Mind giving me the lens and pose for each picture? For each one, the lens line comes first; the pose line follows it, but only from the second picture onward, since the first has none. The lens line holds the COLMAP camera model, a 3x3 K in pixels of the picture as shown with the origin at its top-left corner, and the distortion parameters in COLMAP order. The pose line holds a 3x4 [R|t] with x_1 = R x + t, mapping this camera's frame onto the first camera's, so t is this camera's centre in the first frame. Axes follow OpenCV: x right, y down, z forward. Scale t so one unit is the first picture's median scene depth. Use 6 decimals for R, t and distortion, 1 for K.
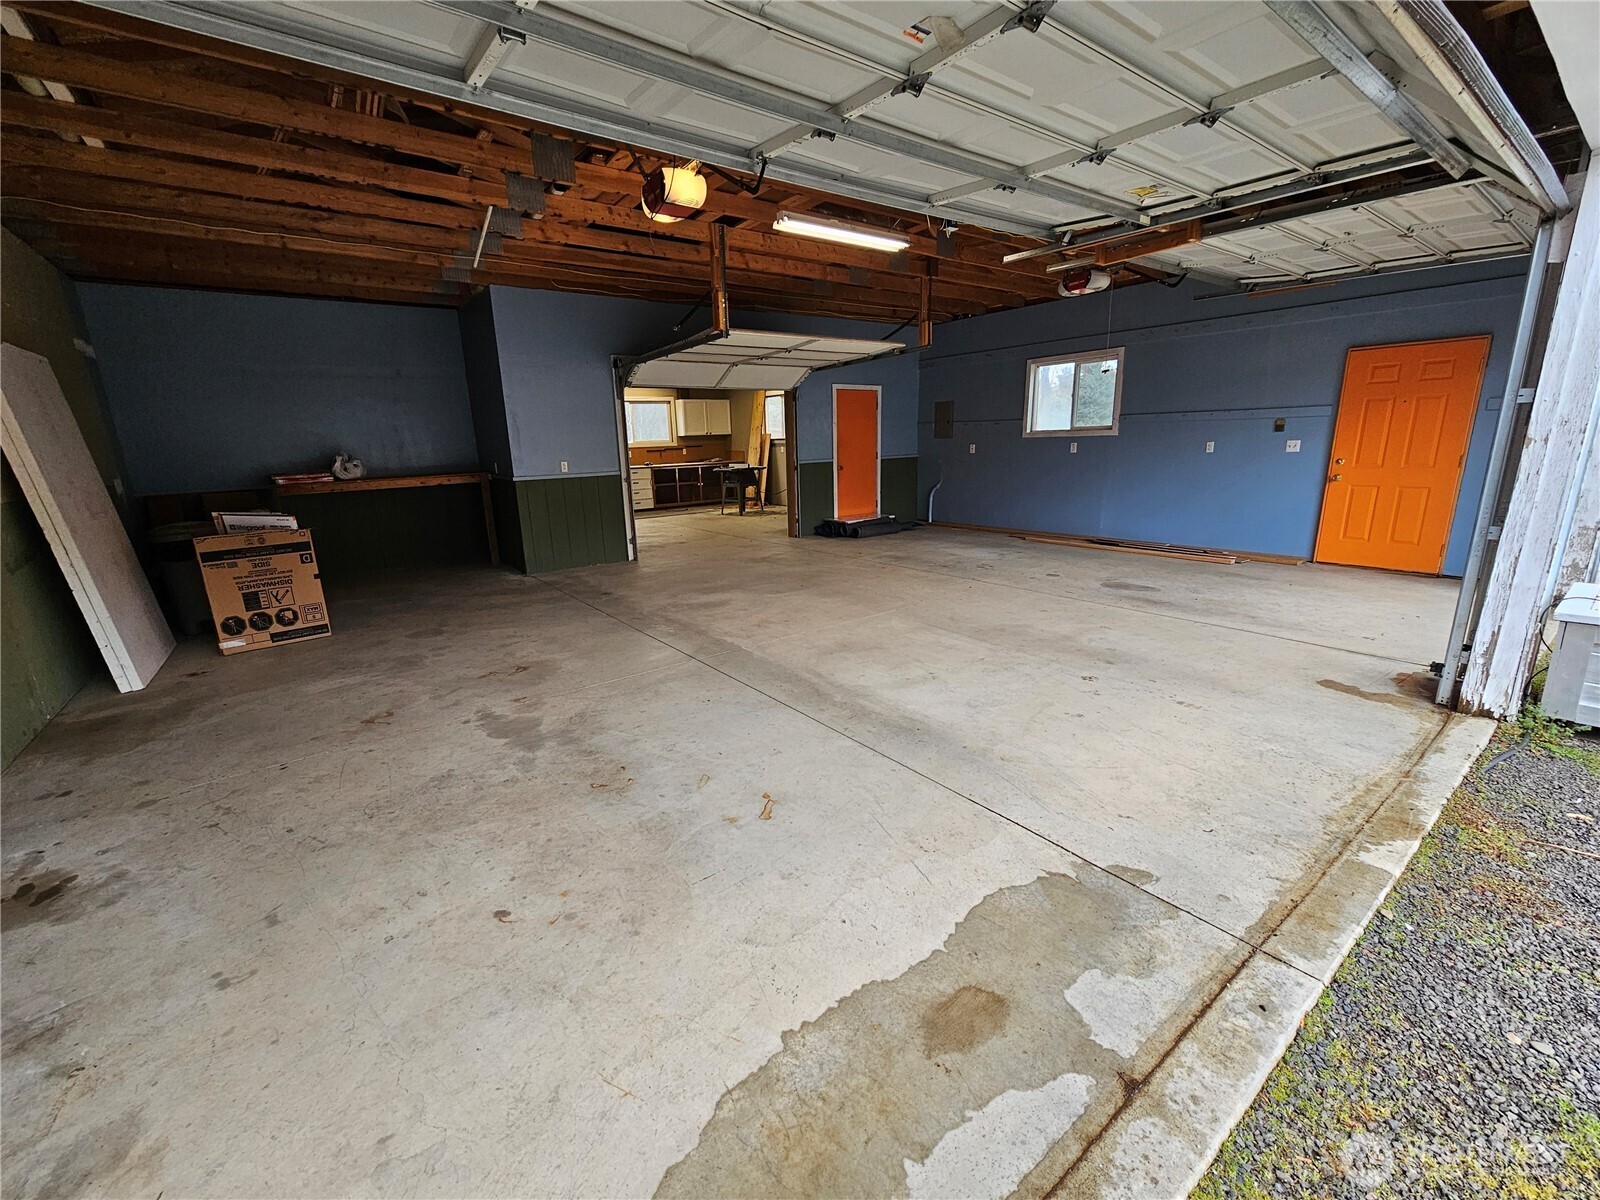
lens RADIAL K [[651.4, 0, 791.9], [0, 651.4, 599.3], [0, 0, 1]] dist [-0.000768, -0.000071]
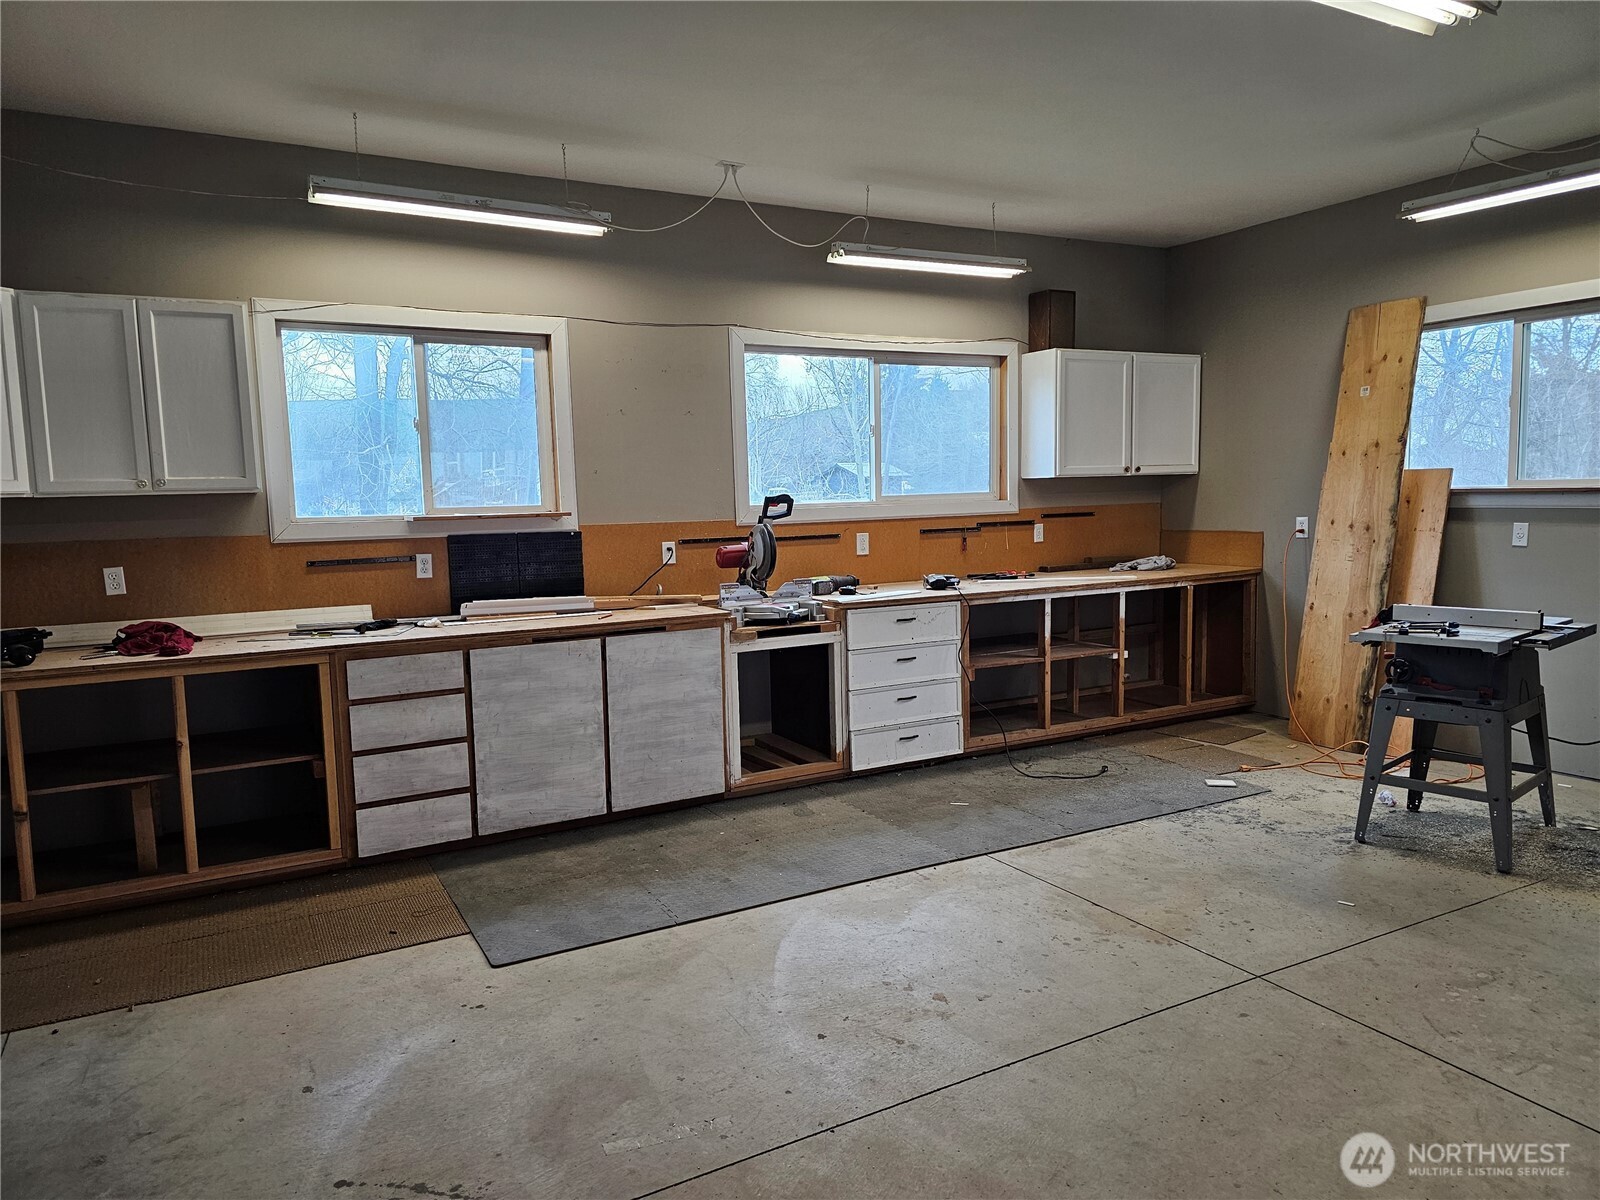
lens RADIAL K [[1063.3, 0, 807.5], [0, 1063.3, 601.0], [0, 0, 1]] dist [0.004062, -0.001160]
pose [[0.988475, 0.021466, -0.149852, -0.203569], [-0.042760, 0.989176, -0.140364, -0.133602], [0.145217, 0.145154, 0.978694, 0.559399]]
